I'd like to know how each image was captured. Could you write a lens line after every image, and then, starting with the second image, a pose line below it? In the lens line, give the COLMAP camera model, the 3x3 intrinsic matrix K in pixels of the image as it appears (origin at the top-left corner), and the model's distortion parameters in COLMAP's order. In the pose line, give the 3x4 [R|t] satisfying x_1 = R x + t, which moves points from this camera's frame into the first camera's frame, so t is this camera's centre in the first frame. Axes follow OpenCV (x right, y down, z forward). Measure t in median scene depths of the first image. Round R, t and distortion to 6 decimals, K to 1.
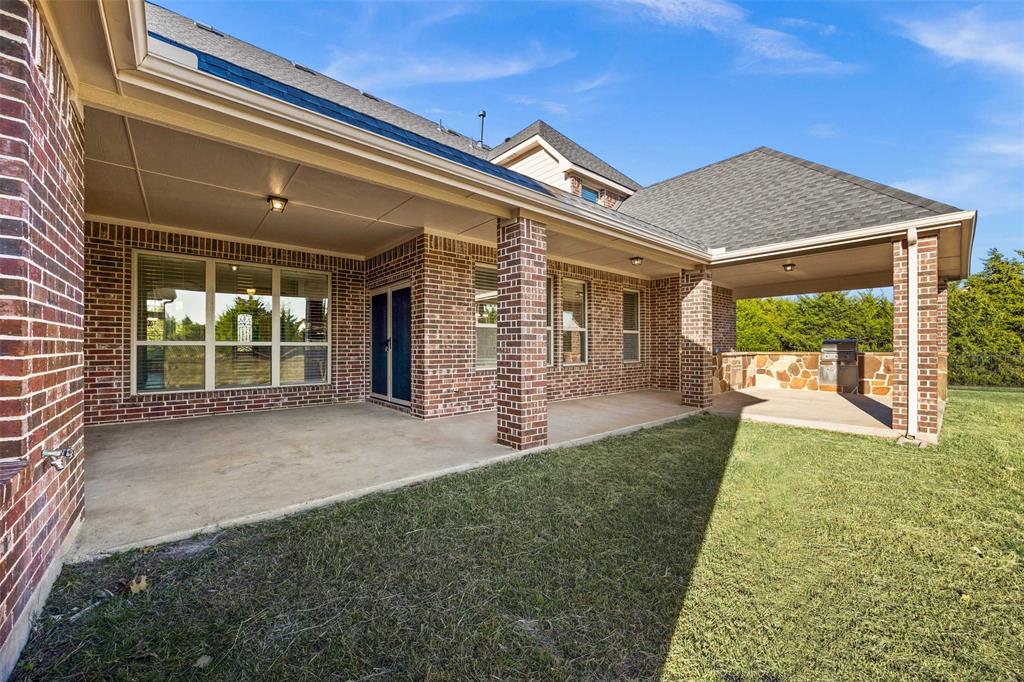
lens RADIAL K [[389.6, 0, 513.1], [0, 389.6, 345.6], [0, 0, 1]] dist [-0.002639, -0.000162]
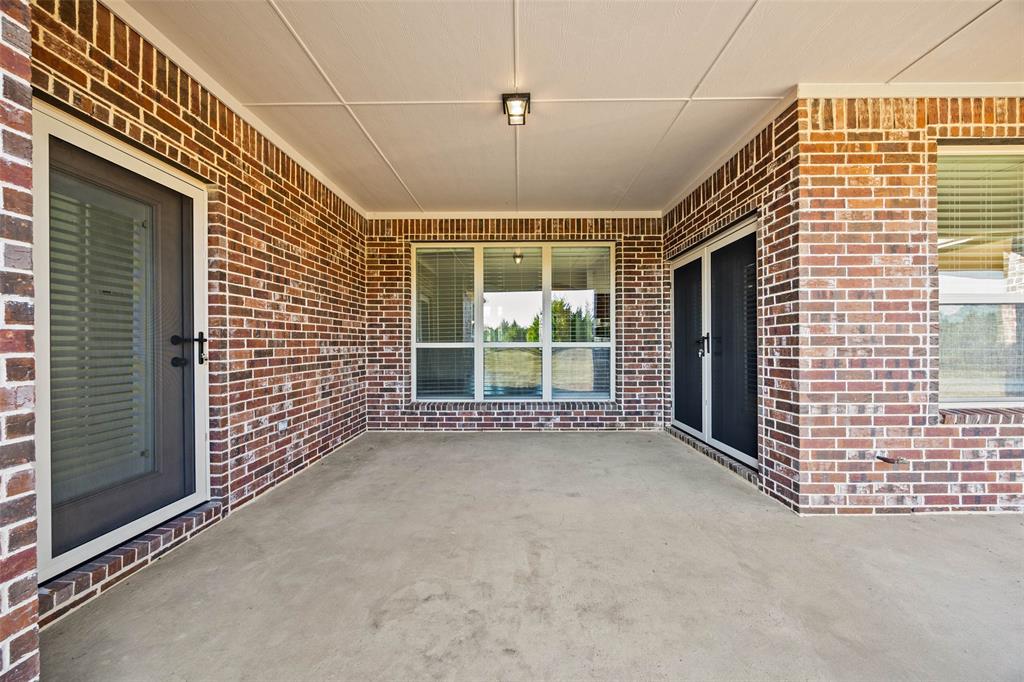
lens RADIAL K [[389.6, 0, 513.1], [0, 389.6, 345.6], [0, 0, 1]] dist [-0.002639, -0.000162]
pose [[0.750057, -0.001023, -0.661373, -0.172010], [0.006510, 0.999962, 0.005836, -0.009171], [0.661341, -0.008683, 0.750035, 0.429702]]
